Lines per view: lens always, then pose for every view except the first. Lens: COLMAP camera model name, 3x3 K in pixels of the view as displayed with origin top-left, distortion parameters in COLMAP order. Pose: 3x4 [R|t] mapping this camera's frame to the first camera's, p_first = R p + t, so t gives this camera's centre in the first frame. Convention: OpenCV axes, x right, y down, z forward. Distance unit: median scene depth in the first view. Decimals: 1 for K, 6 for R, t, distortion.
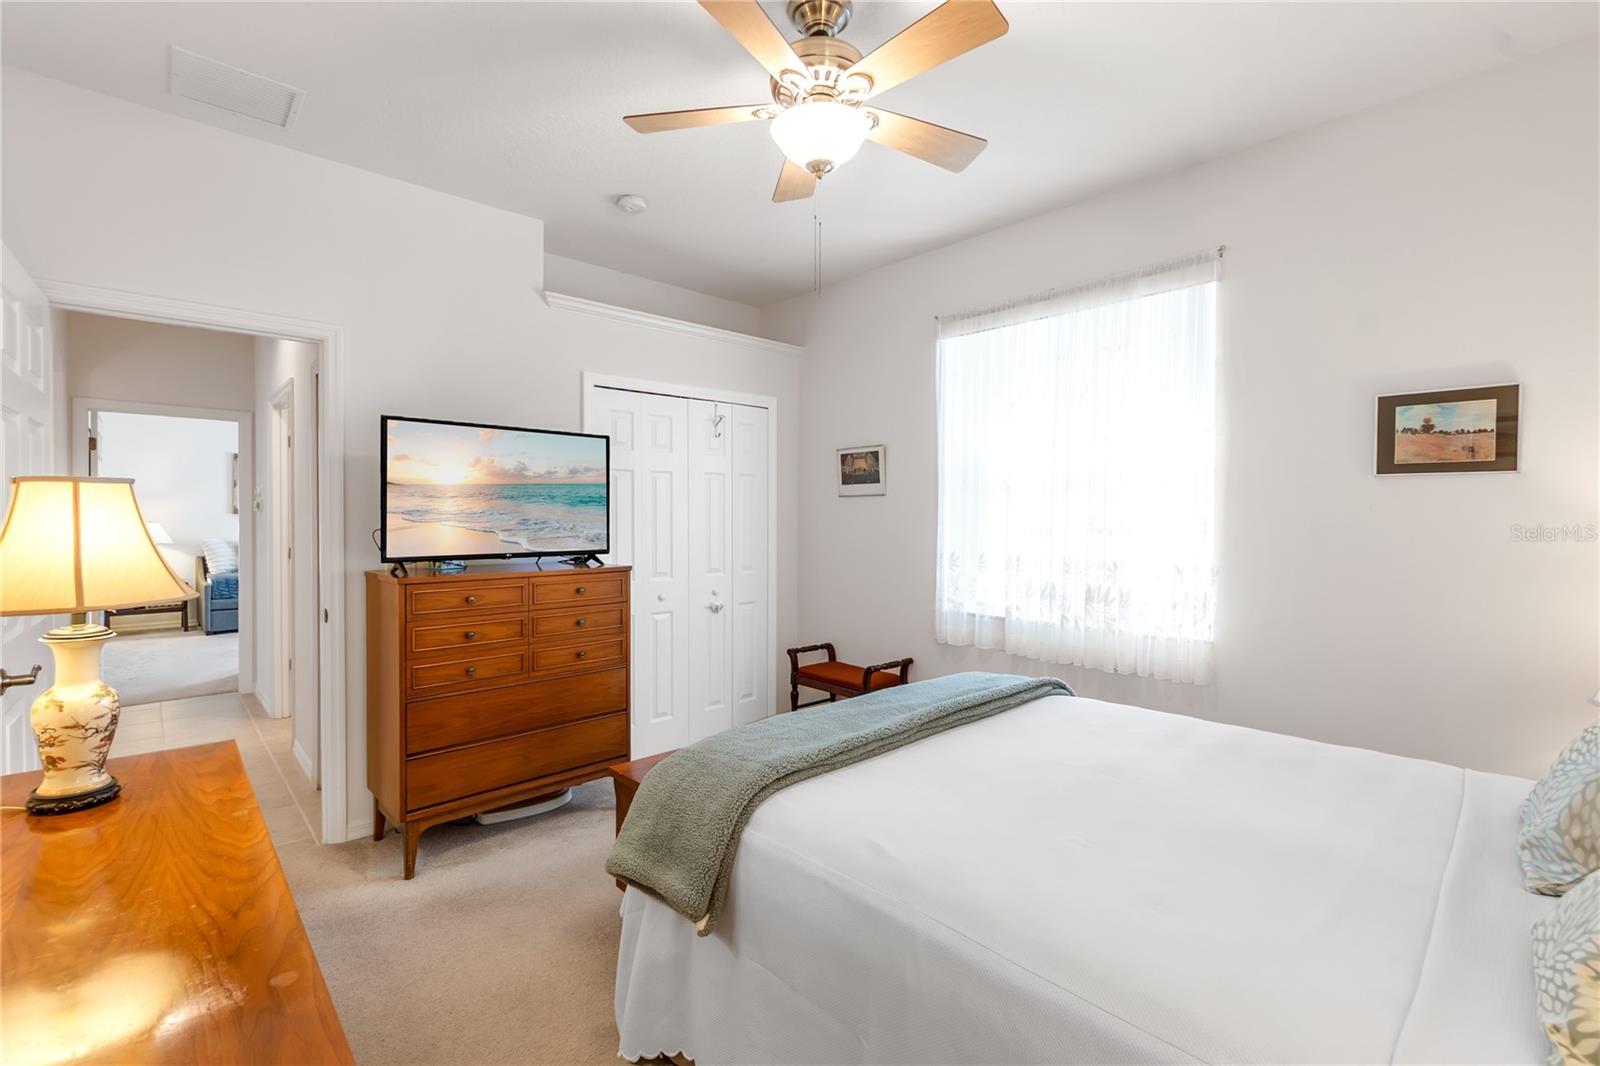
lens RADIAL K [[710.7, 0, 801.6], [0, 710.7, 519.6], [0, 0, 1]] dist [-0.001047, 0.000040]
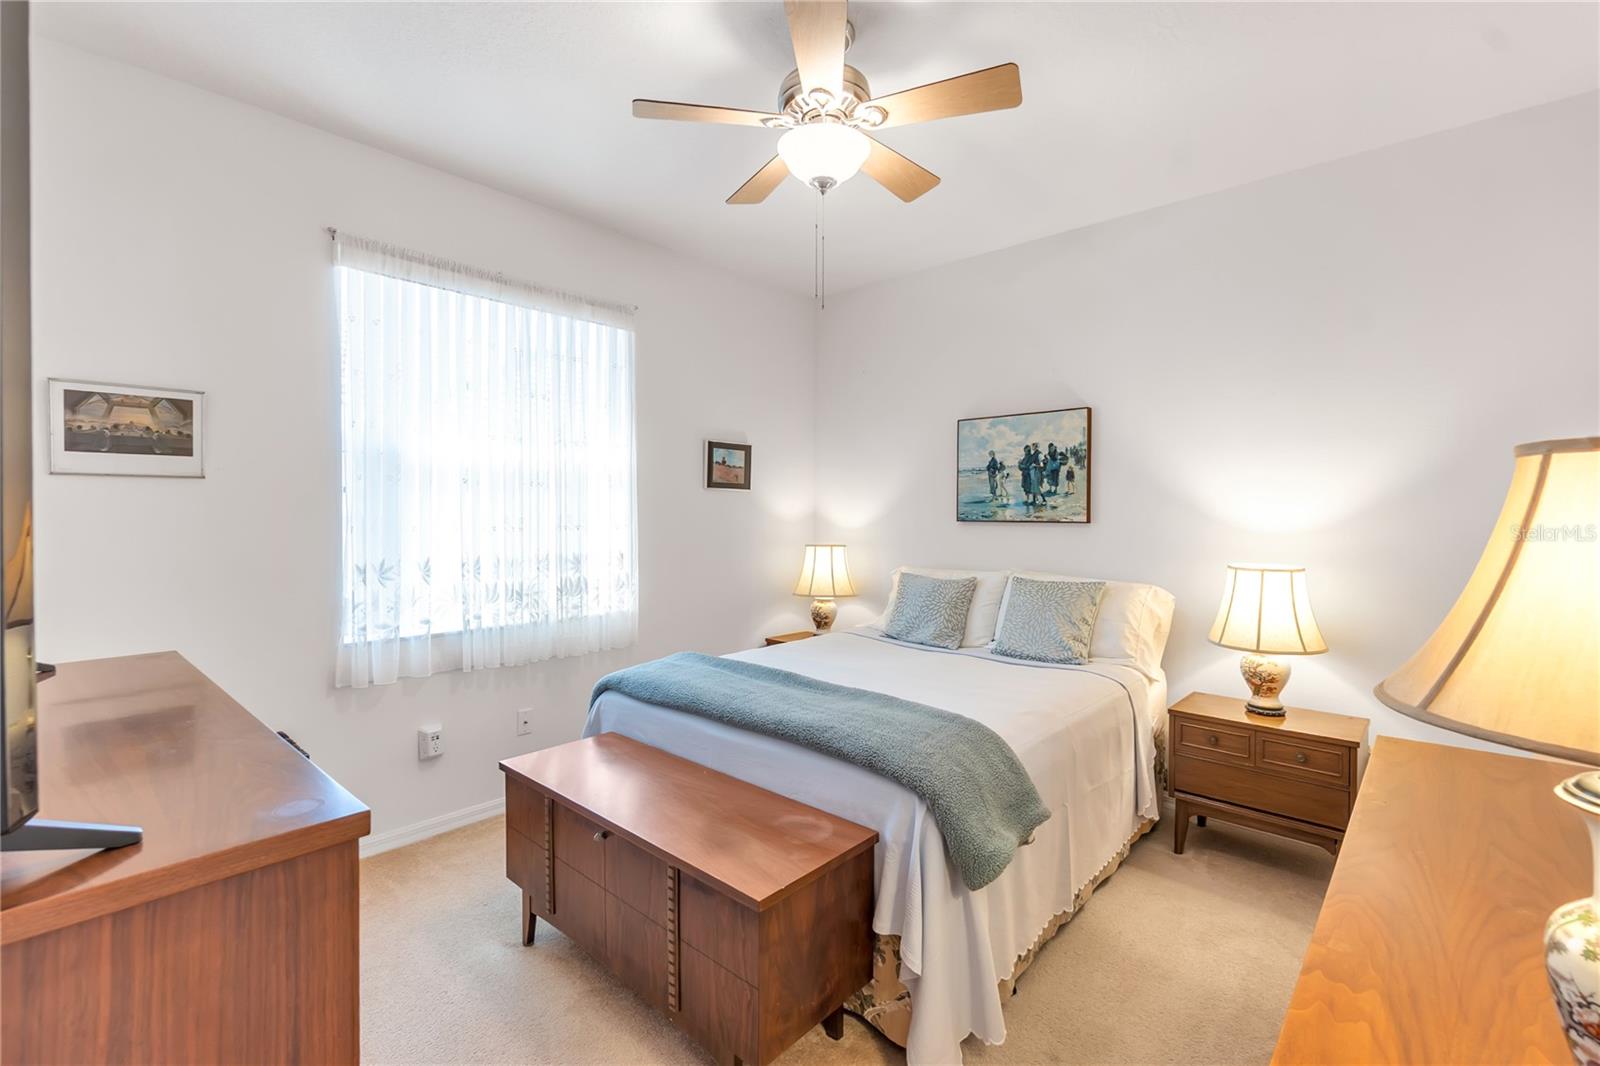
lens RADIAL K [[710.7, 0, 801.6], [0, 710.7, 519.6], [0, 0, 1]] dist [-0.001047, 0.000040]
pose [[-0.070703, -0.009754, 0.997450, -0.707741], [0.004032, 0.999941, 0.010064, -0.004701], [-0.997489, 0.004733, -0.070660, 0.758624]]
